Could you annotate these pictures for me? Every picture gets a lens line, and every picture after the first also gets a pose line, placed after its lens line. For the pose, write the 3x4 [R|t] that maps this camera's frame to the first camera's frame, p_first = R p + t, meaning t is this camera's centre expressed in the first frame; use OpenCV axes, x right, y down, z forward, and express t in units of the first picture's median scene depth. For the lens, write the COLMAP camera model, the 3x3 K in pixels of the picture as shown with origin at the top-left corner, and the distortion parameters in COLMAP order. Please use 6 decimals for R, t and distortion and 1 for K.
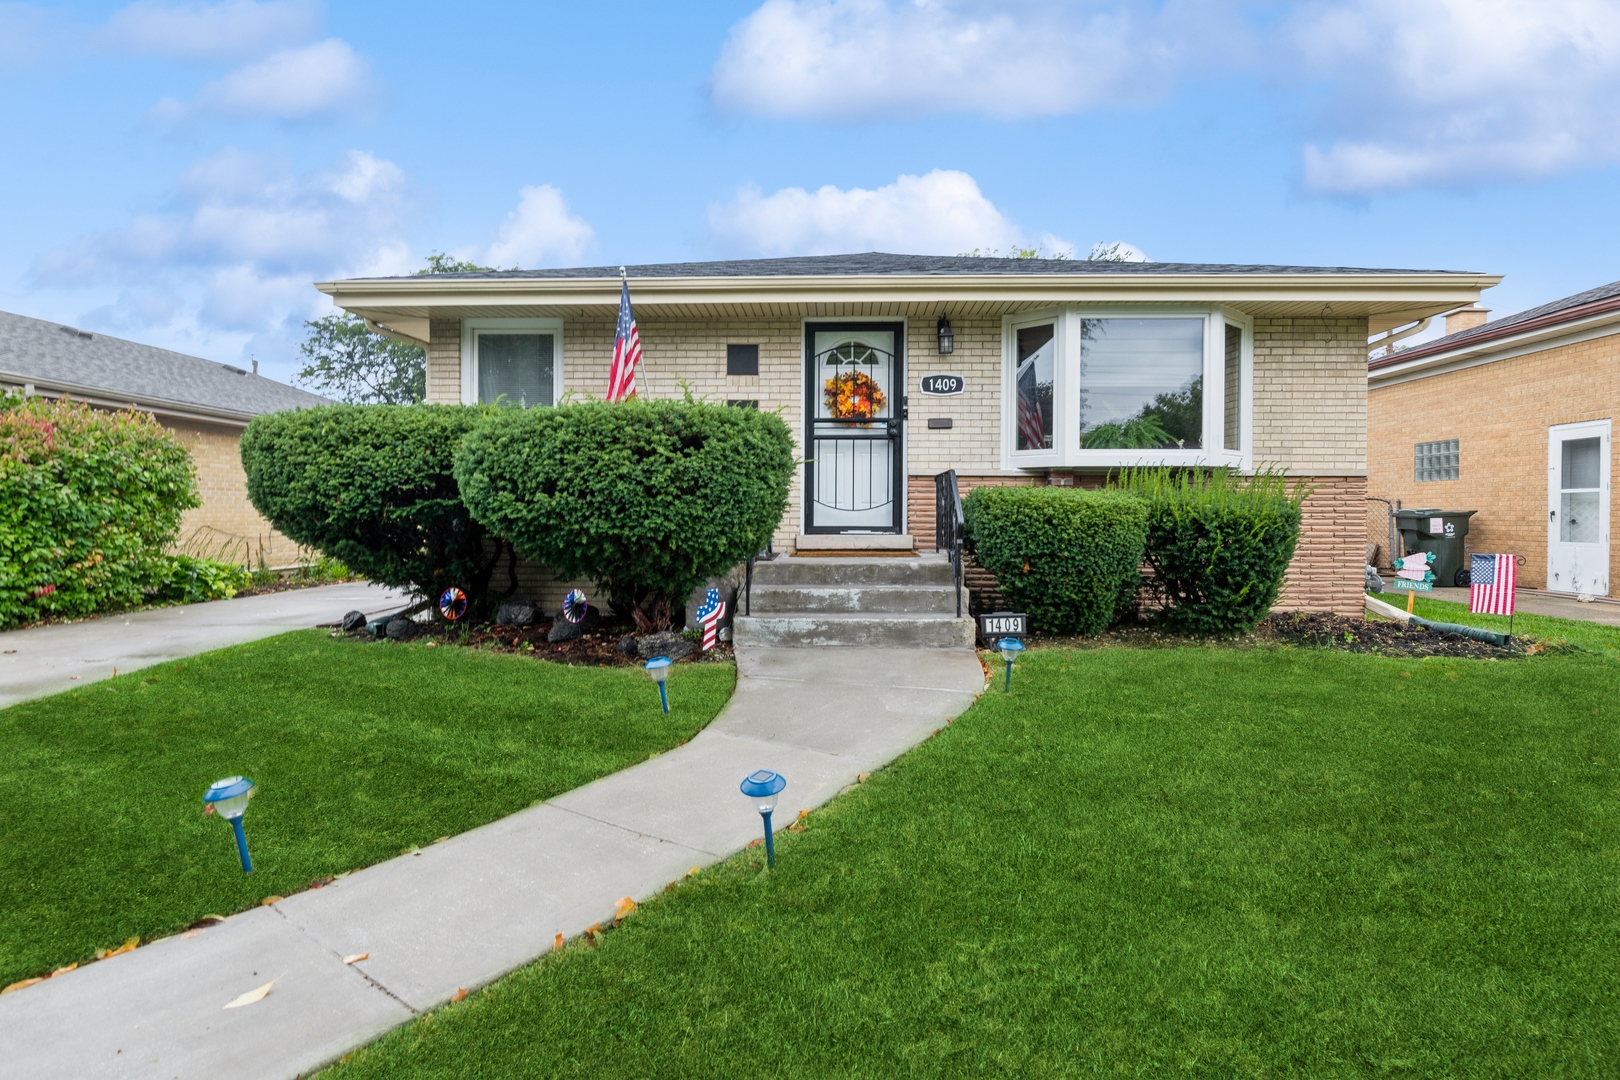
lens RADIAL K [[908.1, 0, 809.1], [0, 908.1, 525.6], [0, 0, 1]] dist [-0.001898, 0.000050]
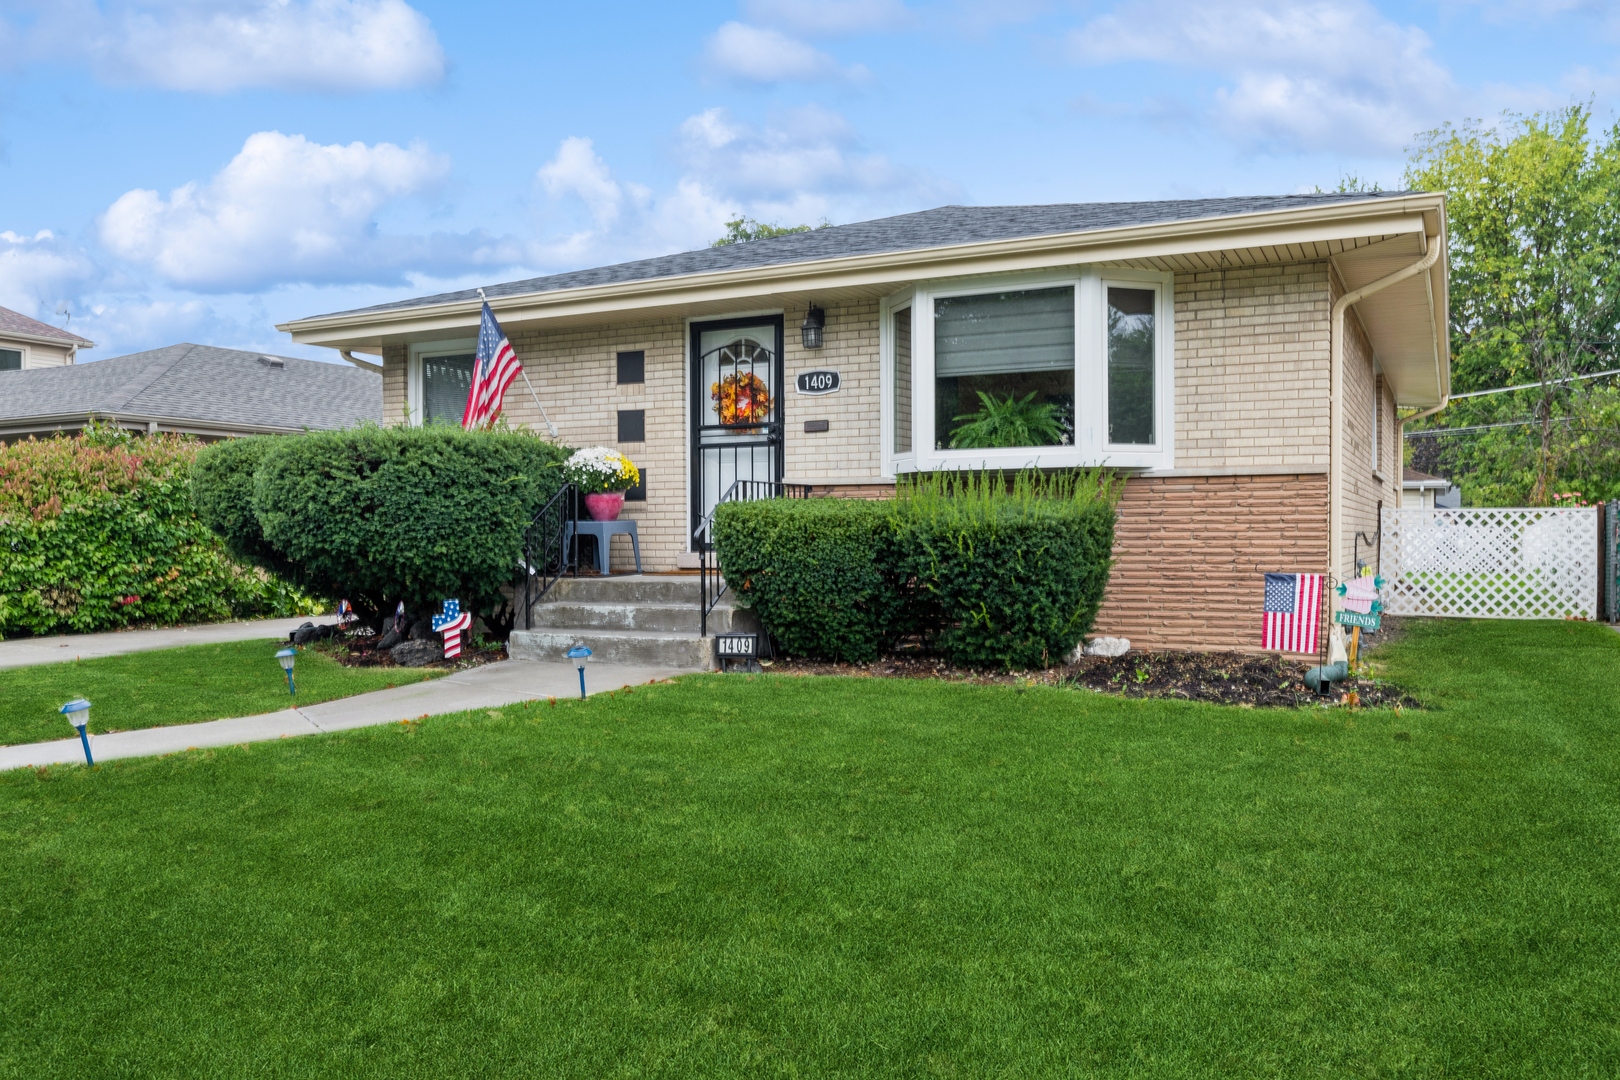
lens RADIAL K [[1306.9, 0, 809.5], [0, 1306.9, 545.5], [0, 0, 1]] dist [0.006335, 0.001830]
pose [[0.901370, -0.002714, -0.433042, 0.694536], [0.000635, 0.999988, -0.004946, 0.009915], [0.433050, 0.004184, 0.901360, -0.149163]]
